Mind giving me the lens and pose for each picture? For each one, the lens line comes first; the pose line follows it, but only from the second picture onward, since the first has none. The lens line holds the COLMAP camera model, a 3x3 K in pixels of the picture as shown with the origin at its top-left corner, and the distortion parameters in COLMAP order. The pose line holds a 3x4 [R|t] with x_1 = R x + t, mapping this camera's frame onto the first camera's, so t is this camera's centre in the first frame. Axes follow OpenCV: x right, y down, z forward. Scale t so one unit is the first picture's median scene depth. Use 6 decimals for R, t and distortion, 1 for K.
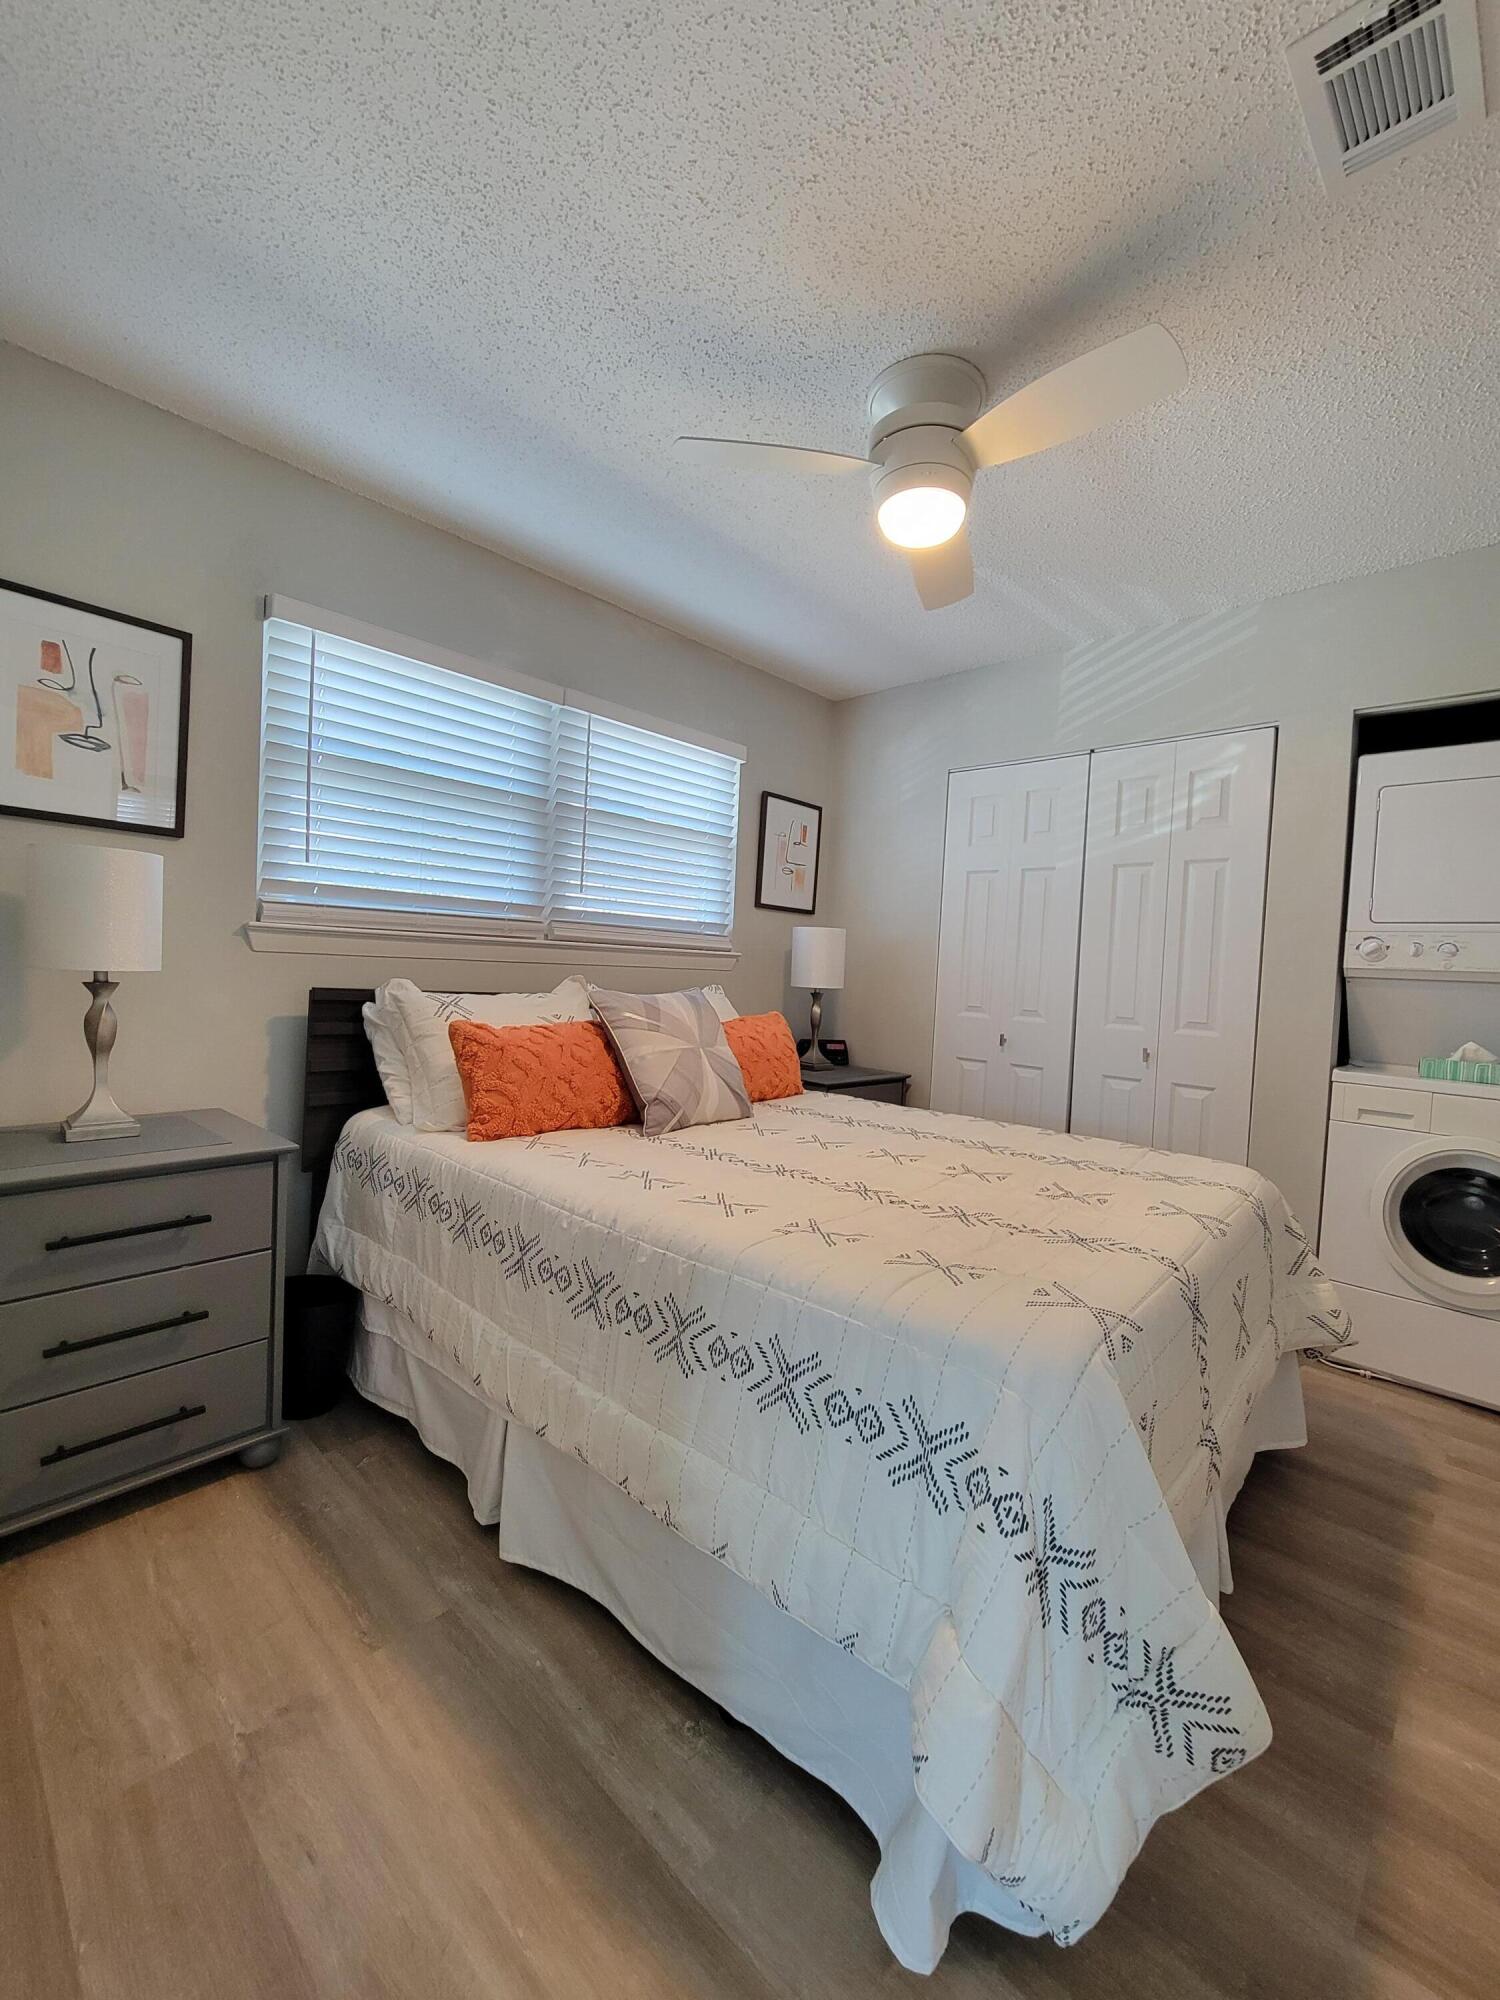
lens RADIAL K [[818.6, 0, 750.4], [0, 818.6, 1001.9], [0, 0, 1]] dist [-0.000224, -0.002011]
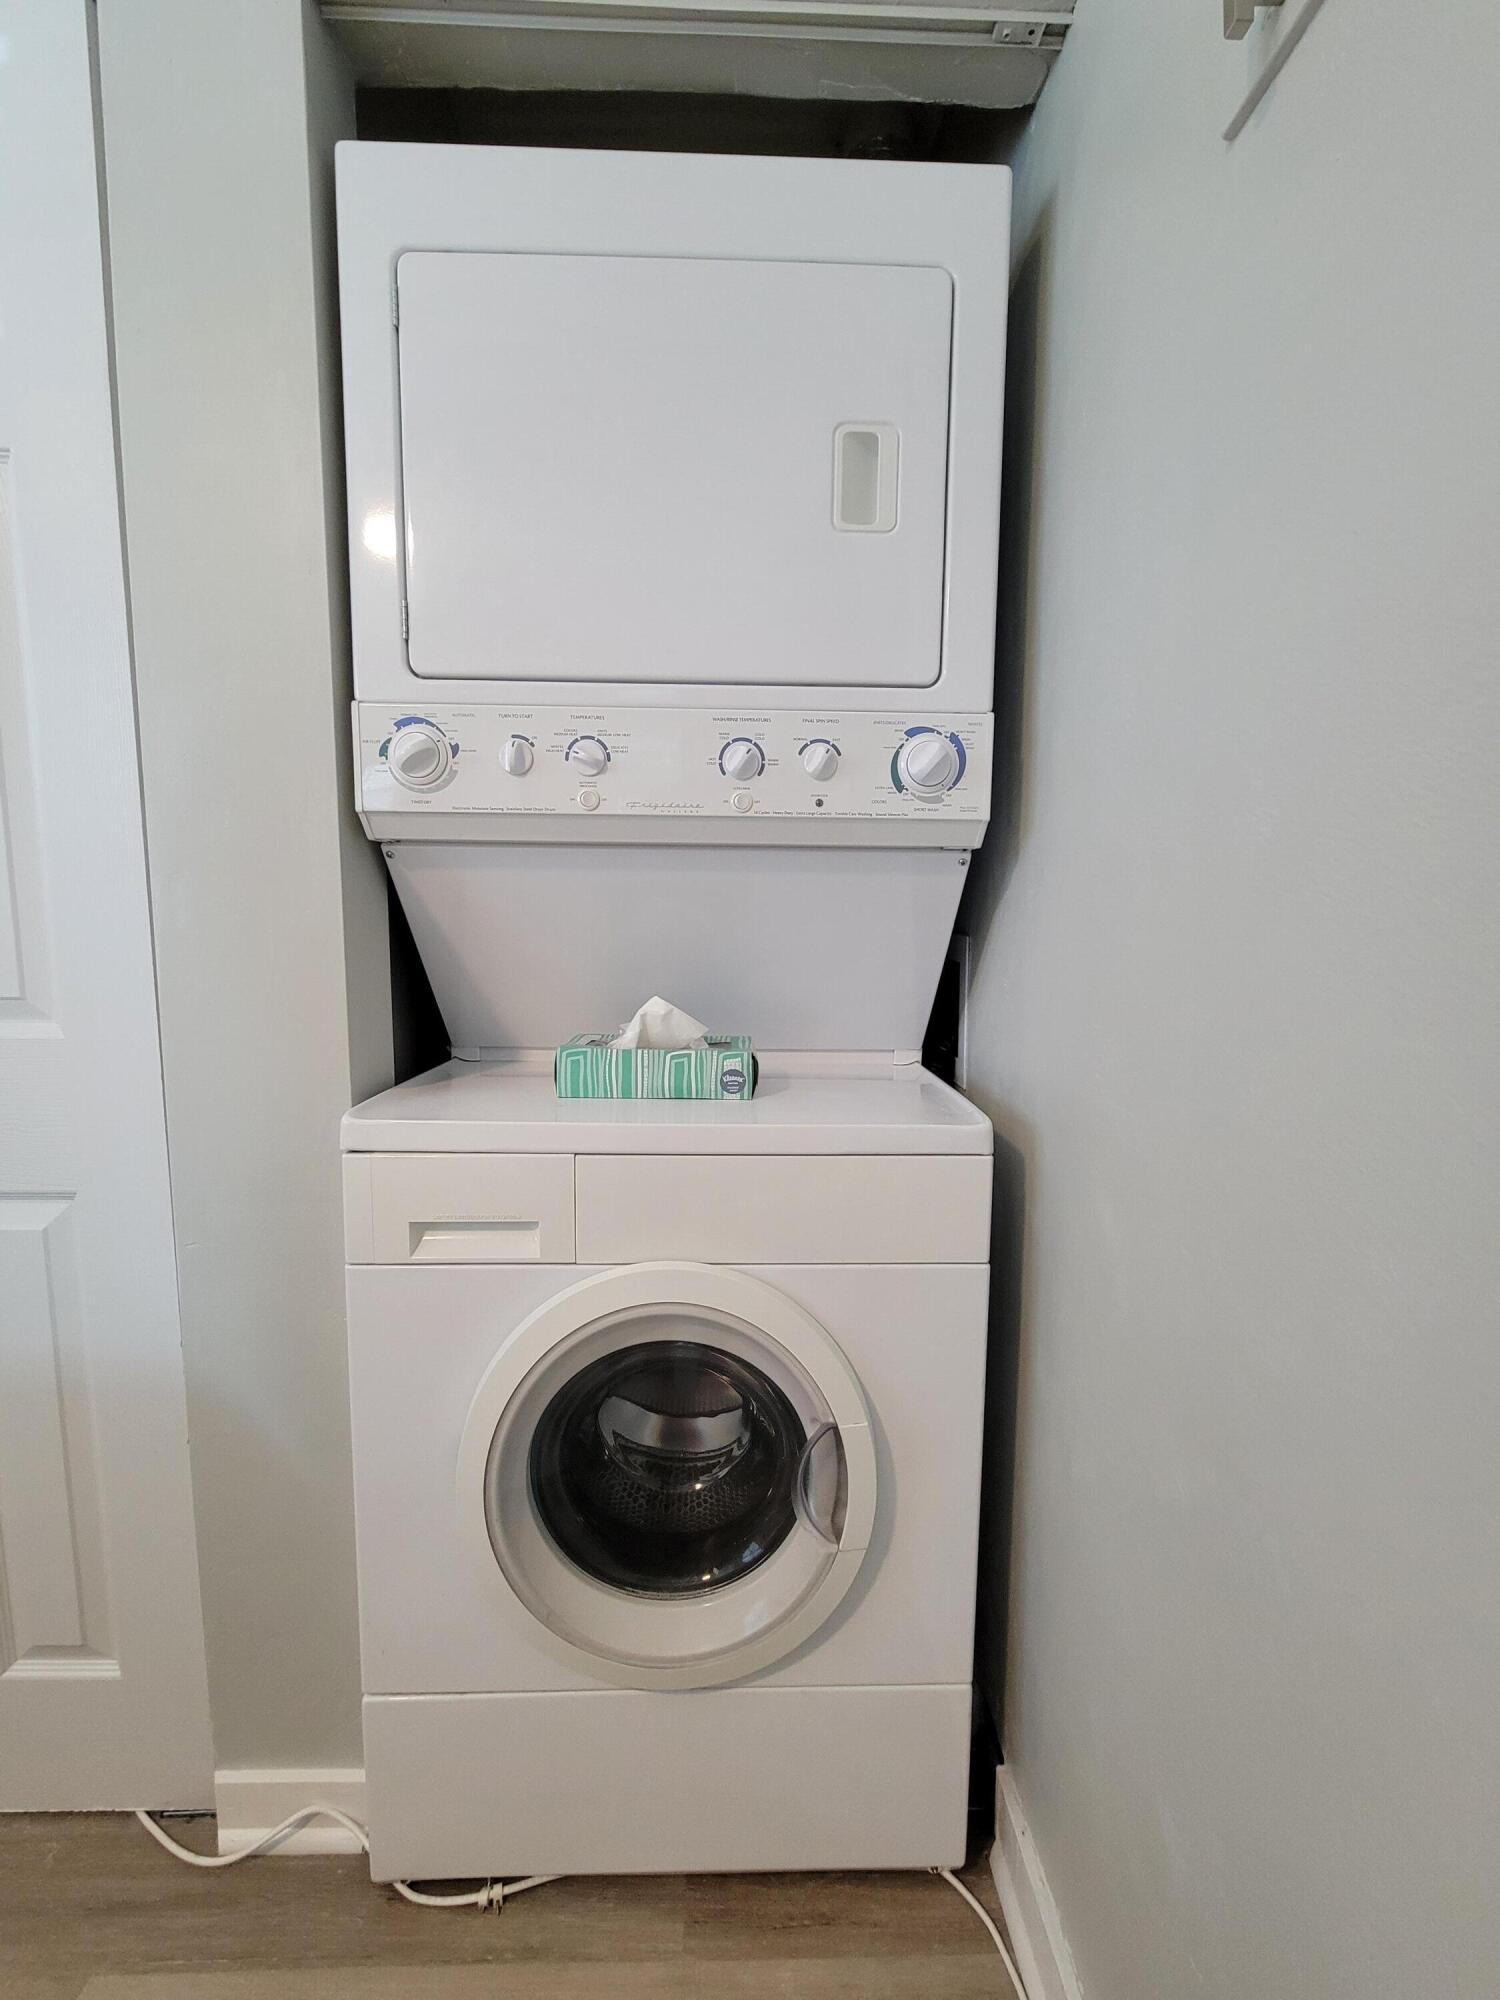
lens RADIAL K [[818.6, 0, 755.0], [0, 818.6, 1000.2], [0, 0, 1]] dist [-0.000224, -0.002011]
pose [[0.705416, -0.116710, 0.699119, 1.068365], [0.050757, 0.992136, 0.114412, 0.011309], [-0.706974, -0.045223, 0.705792, 1.146854]]
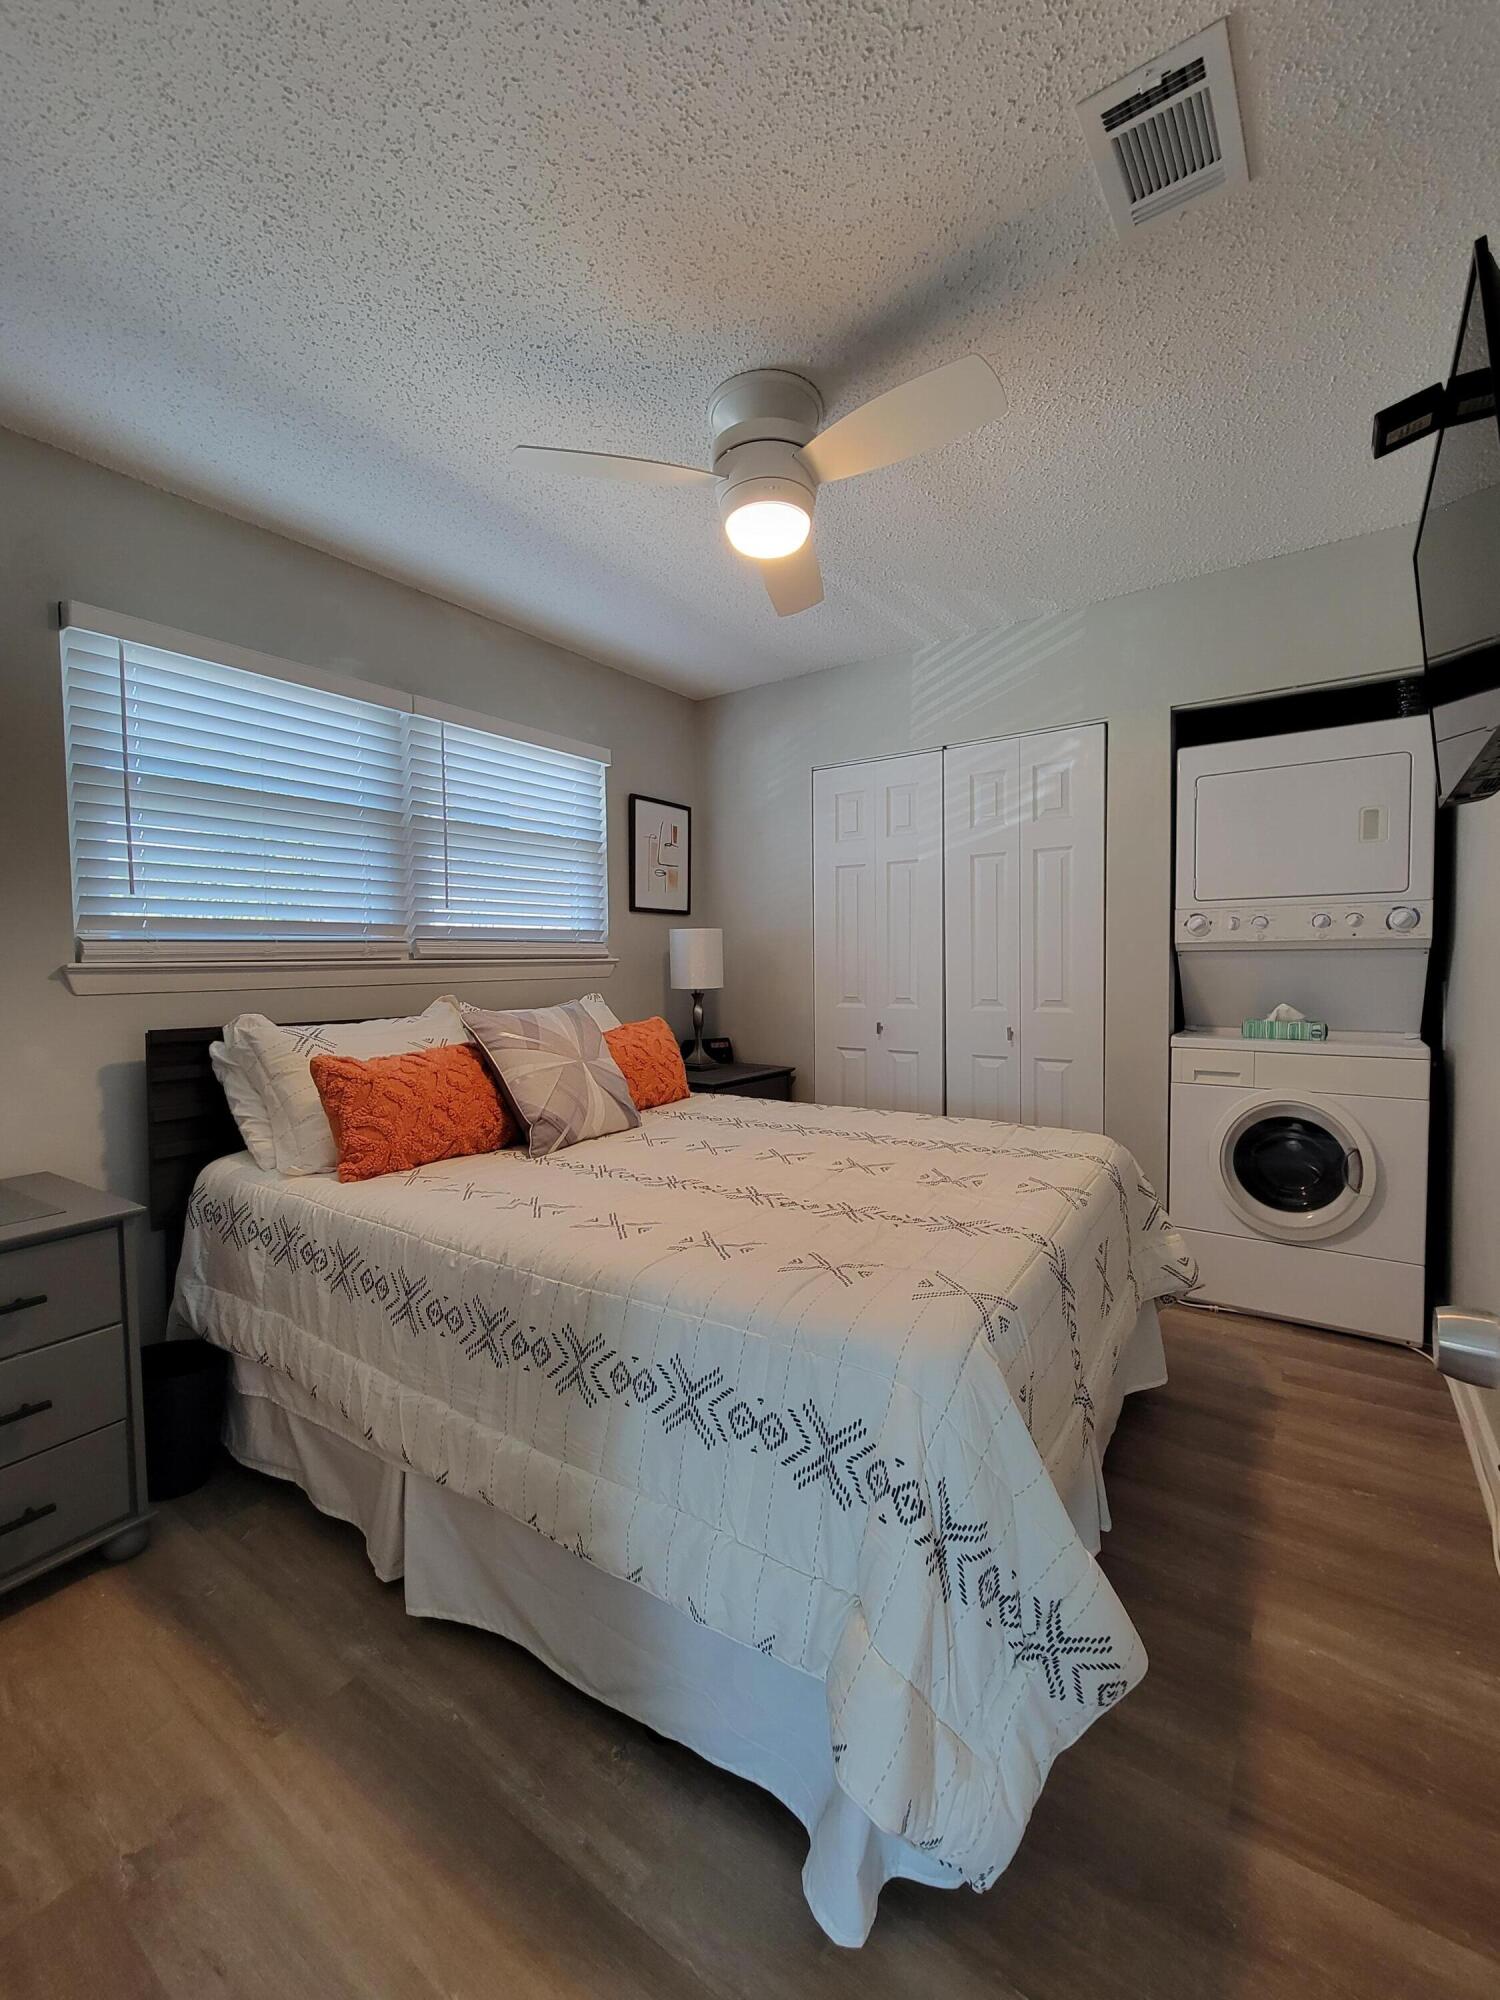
lens RADIAL K [[818.6, 0, 751.1], [0, 818.6, 1004.5], [0, 0, 1]] dist [-0.000224, -0.002011]
pose [[0.987609, -0.065500, 0.142609, 0.004493], [0.063749, 0.997824, 0.016815, -0.025170], [-0.143400, -0.007515, 0.989636, -0.006678]]
